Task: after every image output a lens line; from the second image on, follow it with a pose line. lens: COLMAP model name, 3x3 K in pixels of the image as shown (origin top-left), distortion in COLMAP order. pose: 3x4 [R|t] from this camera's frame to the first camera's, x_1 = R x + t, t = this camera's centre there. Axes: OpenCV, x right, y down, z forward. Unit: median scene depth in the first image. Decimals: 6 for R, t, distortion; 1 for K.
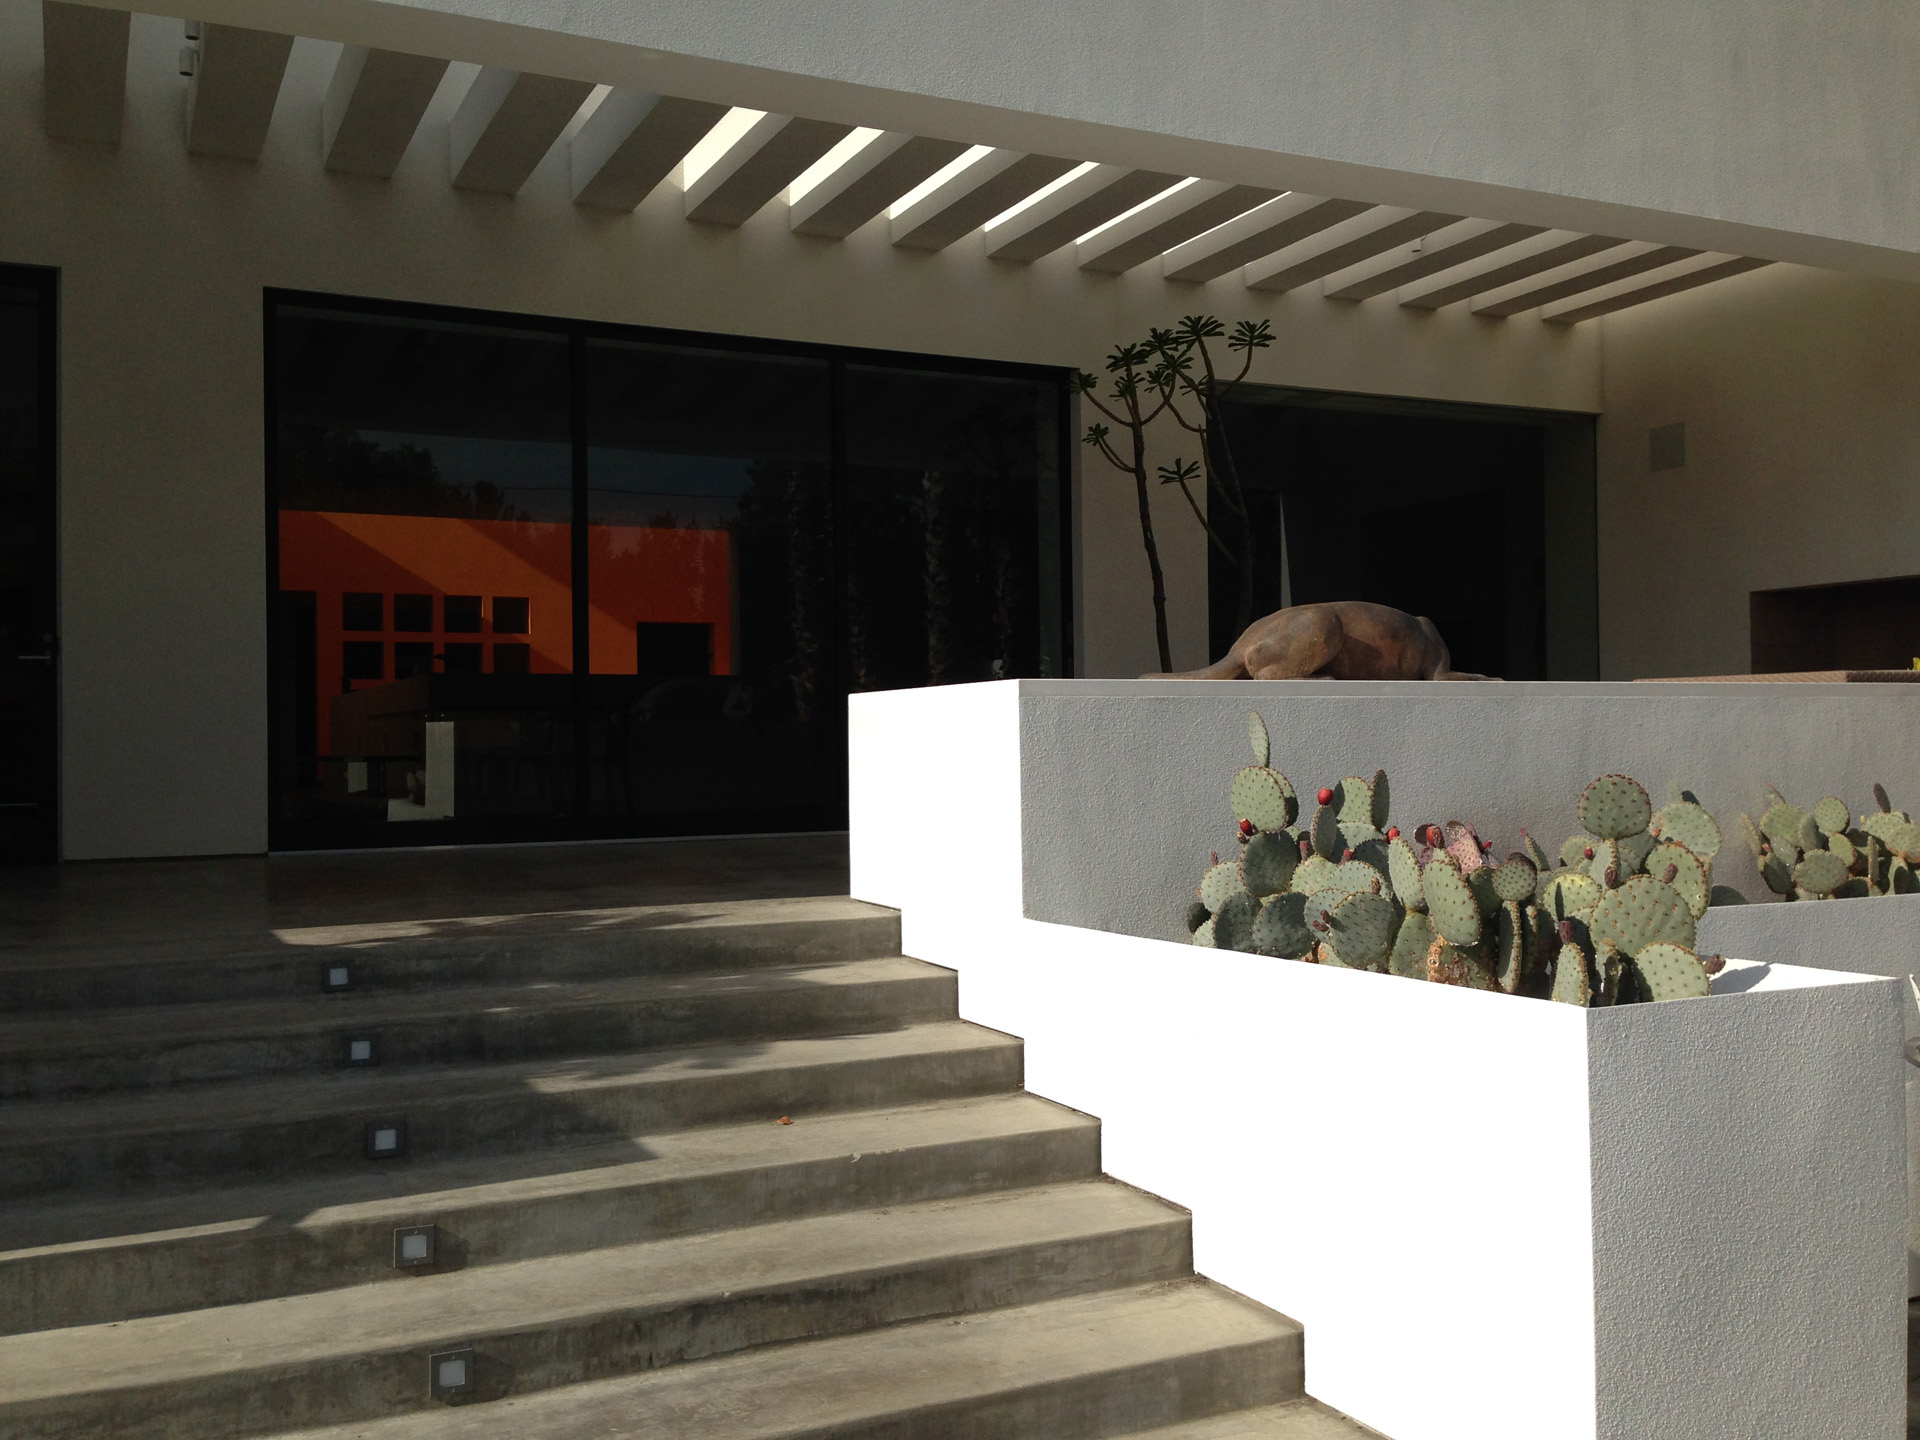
lens RADIAL K [[1816.1, 0, 958.5], [0, 1816.1, 722.8], [0, 0, 1]] dist [-0.000521, 0.000000]
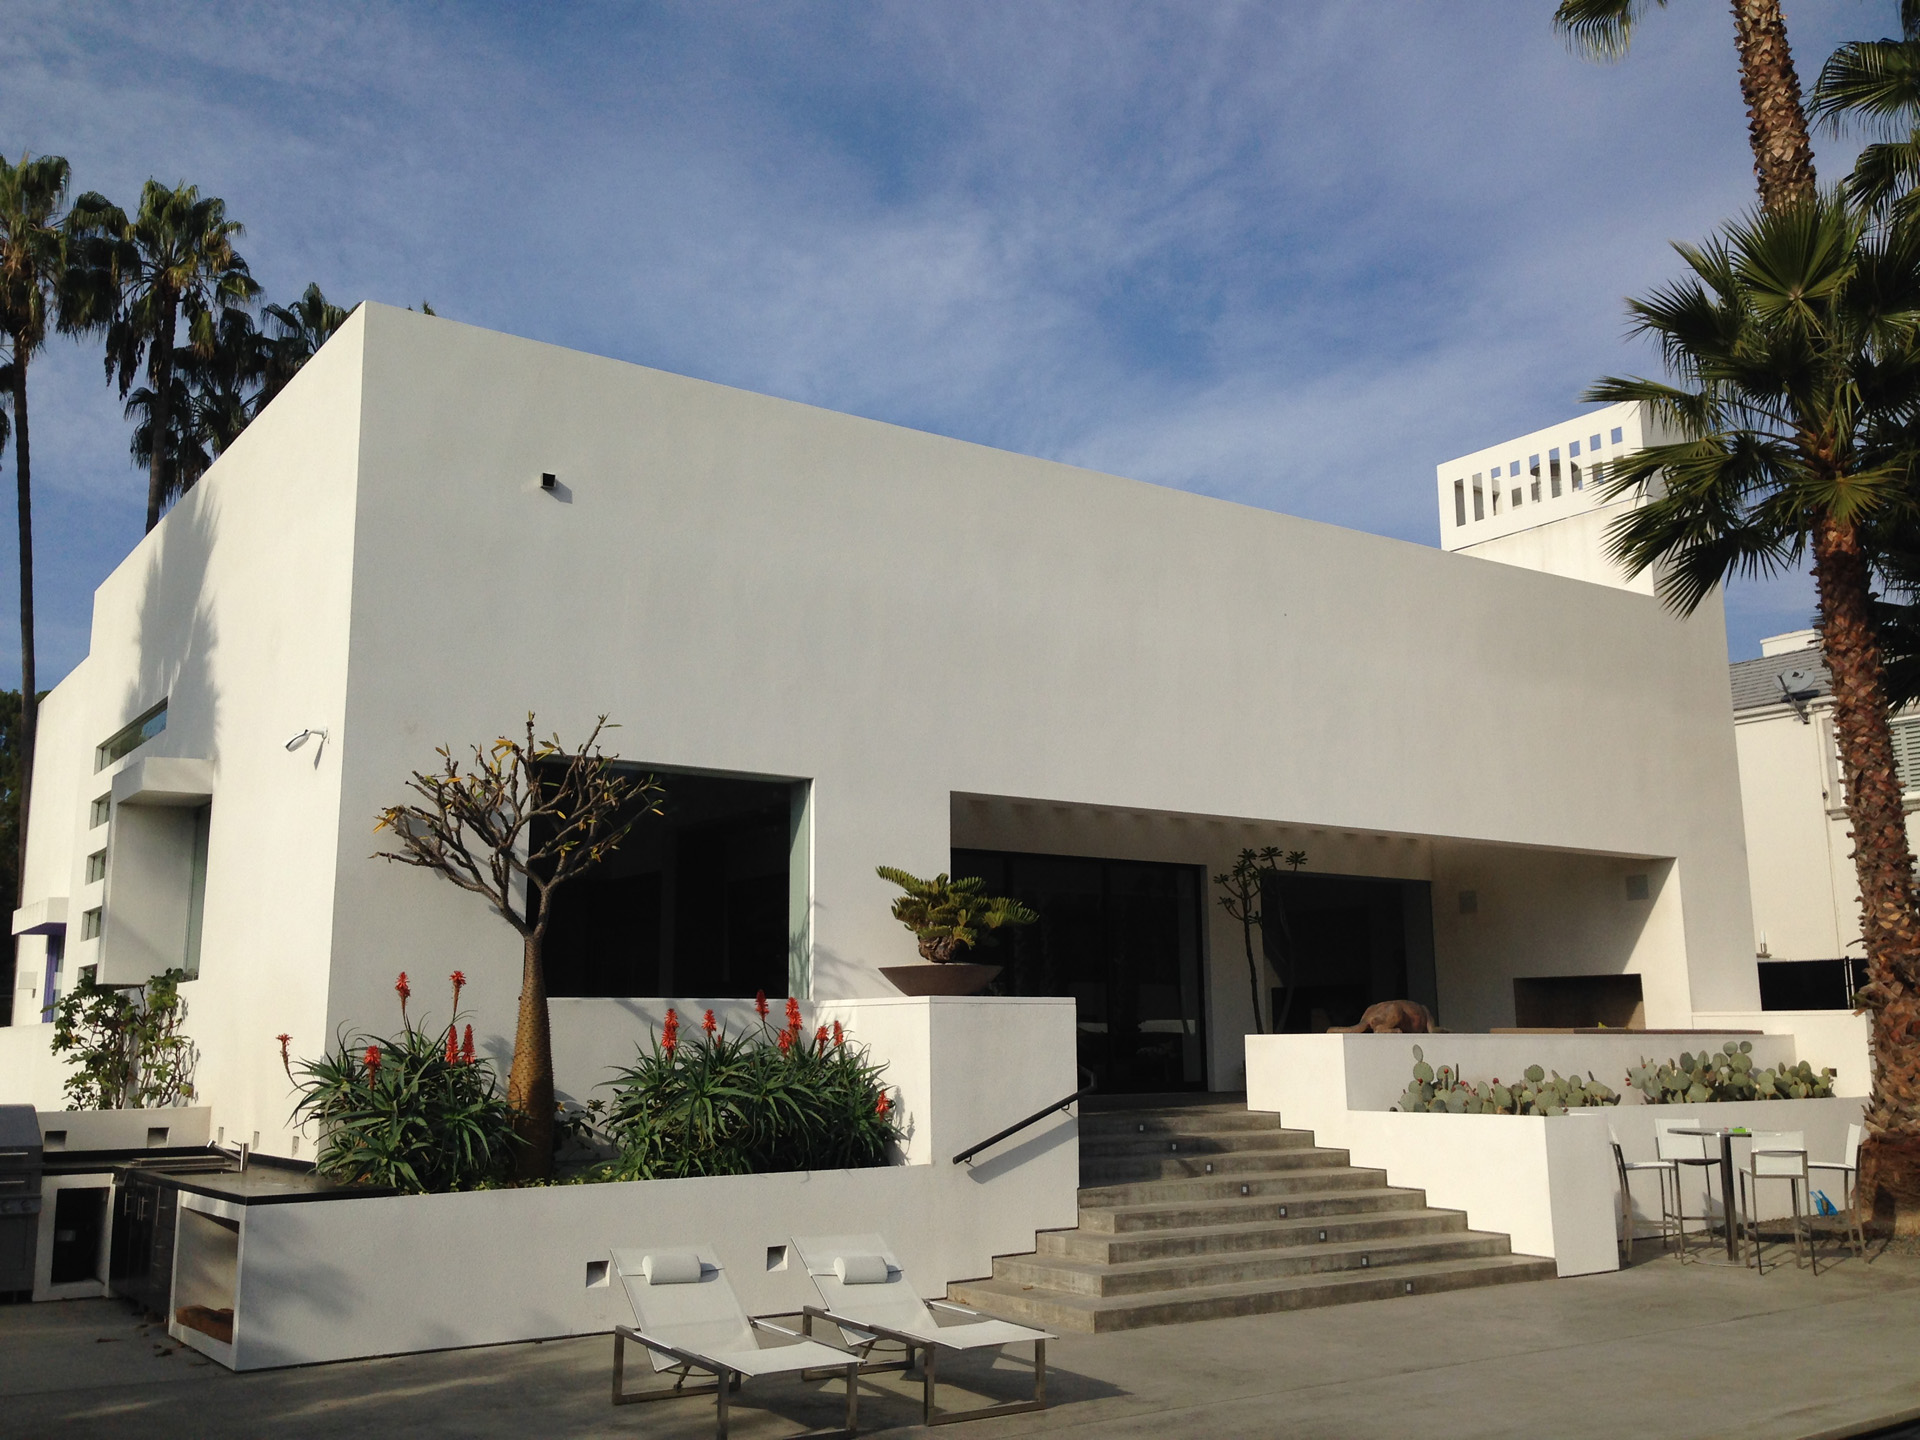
lens RADIAL K [[1816.1, 0, 961.4], [0, 1816.1, 717.8], [0, 0, 1]] dist [-0.000521, 0.000000]
pose [[0.985945, 0.037067, 0.162909, -0.970351], [-0.009066, 0.985512, -0.169364, -0.020038], [-0.166827, 0.165507, 0.971996, -1.729990]]
